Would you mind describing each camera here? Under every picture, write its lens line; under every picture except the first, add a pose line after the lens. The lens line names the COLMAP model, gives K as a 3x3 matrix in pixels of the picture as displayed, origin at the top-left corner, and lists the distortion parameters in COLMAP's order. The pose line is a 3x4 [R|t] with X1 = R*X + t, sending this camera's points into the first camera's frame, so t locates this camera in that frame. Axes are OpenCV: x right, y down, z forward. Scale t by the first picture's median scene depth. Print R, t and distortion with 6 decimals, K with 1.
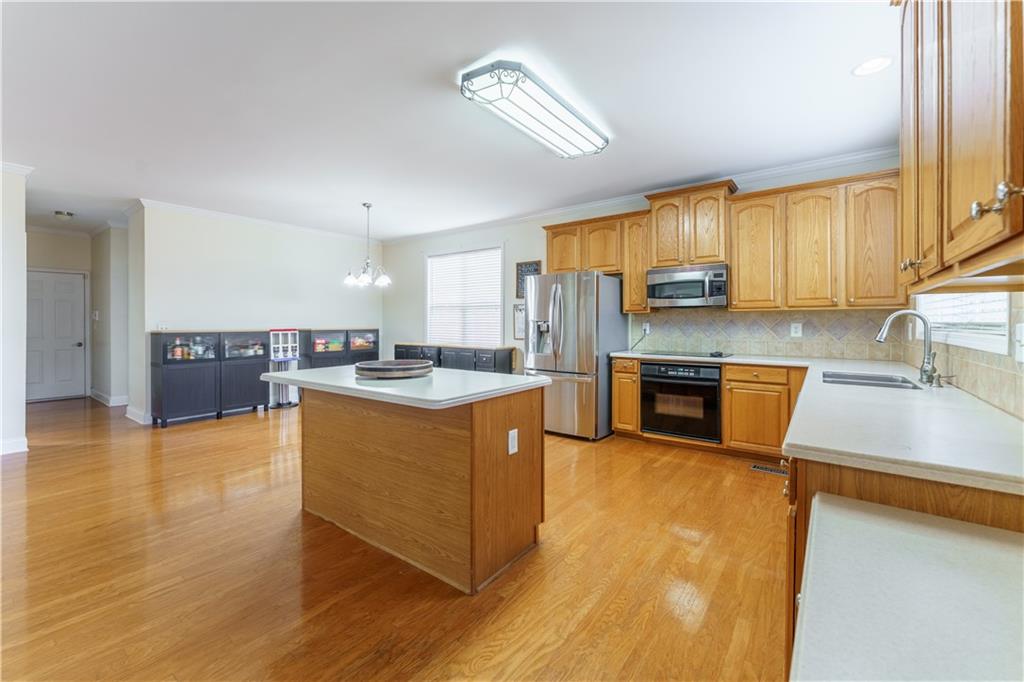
lens RADIAL K [[424.5, 0, 507.5], [0, 424.5, 320.3], [0, 0, 1]] dist [-0.000222, 0.000046]
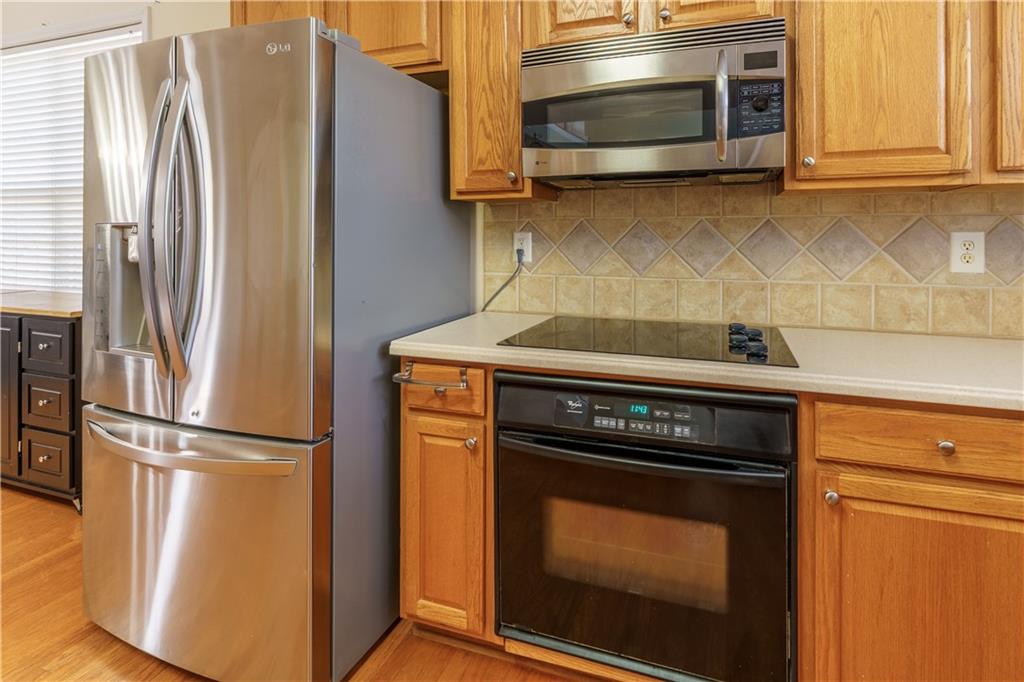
lens RADIAL K [[531.7, 0, 535.1], [0, 531.7, 229.8], [0, 0, 1]] dist [-0.000633, -0.000163]
pose [[0.953666, -0.001094, 0.300865, 0.245178], [0.001405, 0.999999, -0.000817, 0.005763], [-0.300864, 0.001202, 0.953666, 0.697762]]
